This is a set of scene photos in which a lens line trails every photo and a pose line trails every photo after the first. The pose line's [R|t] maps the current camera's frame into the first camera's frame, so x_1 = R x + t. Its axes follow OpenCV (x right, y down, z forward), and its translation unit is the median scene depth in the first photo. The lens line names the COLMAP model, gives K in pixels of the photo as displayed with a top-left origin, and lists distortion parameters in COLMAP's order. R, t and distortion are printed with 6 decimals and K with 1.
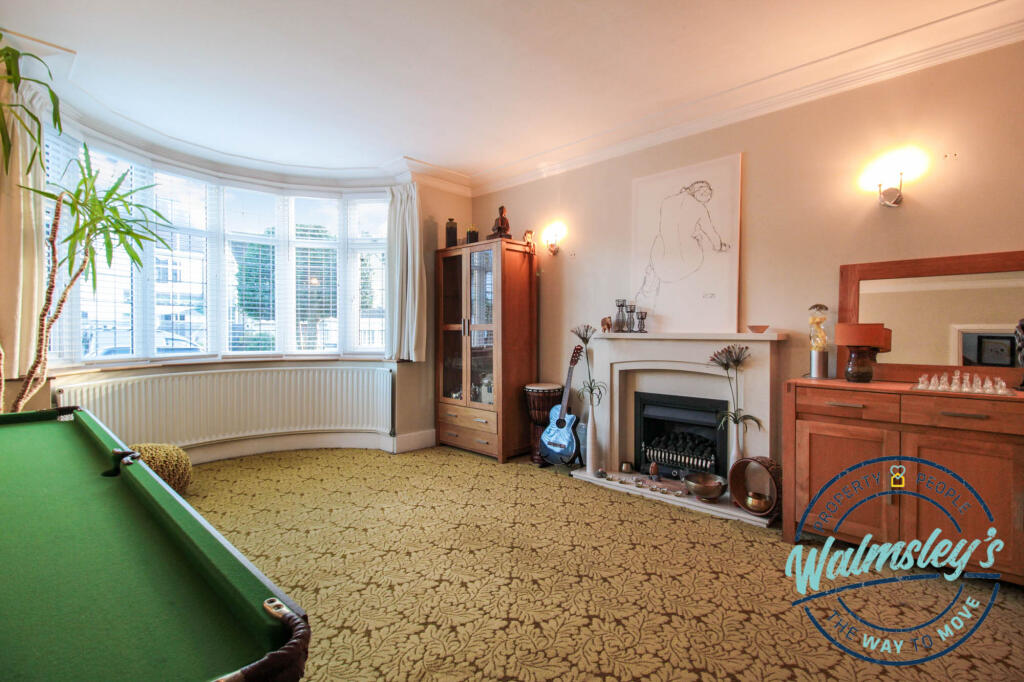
lens RADIAL K [[485.1, 0, 512.0], [0, 485.1, 341.0], [0, 0, 1]] dist [0.000791, -0.000421]
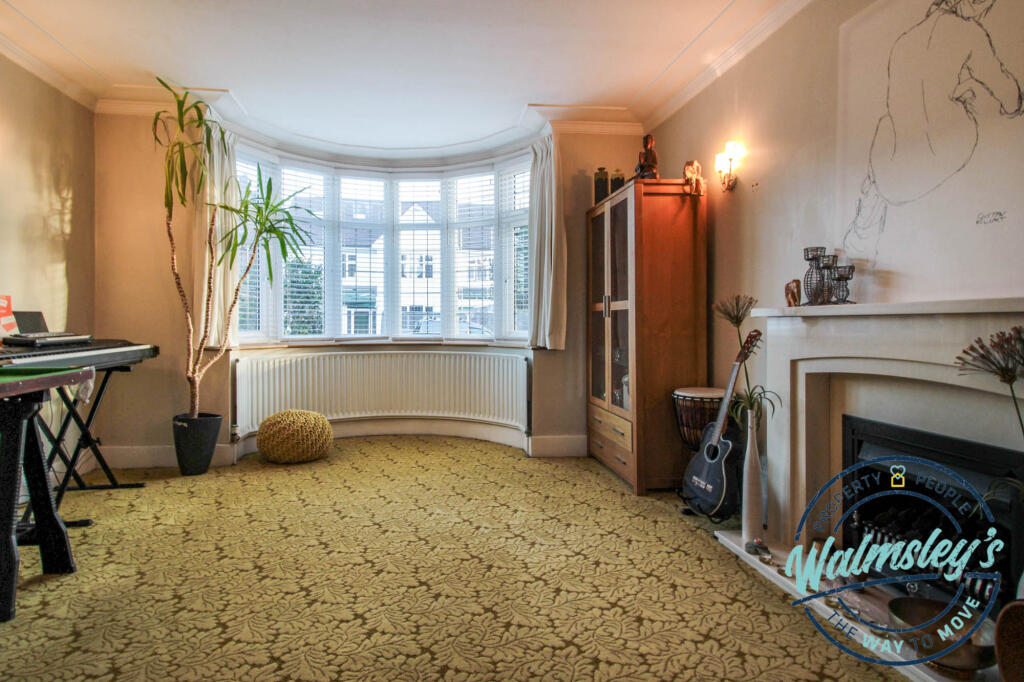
lens RADIAL K [[518.1, 0, 511.7], [0, 518.1, 331.8], [0, 0, 1]] dist [0.014685, -0.017173]
pose [[0.746592, 0.005447, -0.665259, 0.344451], [-0.010354, 0.999940, -0.003433, 0.016705], [0.665201, 0.009451, 0.746604, 0.302005]]
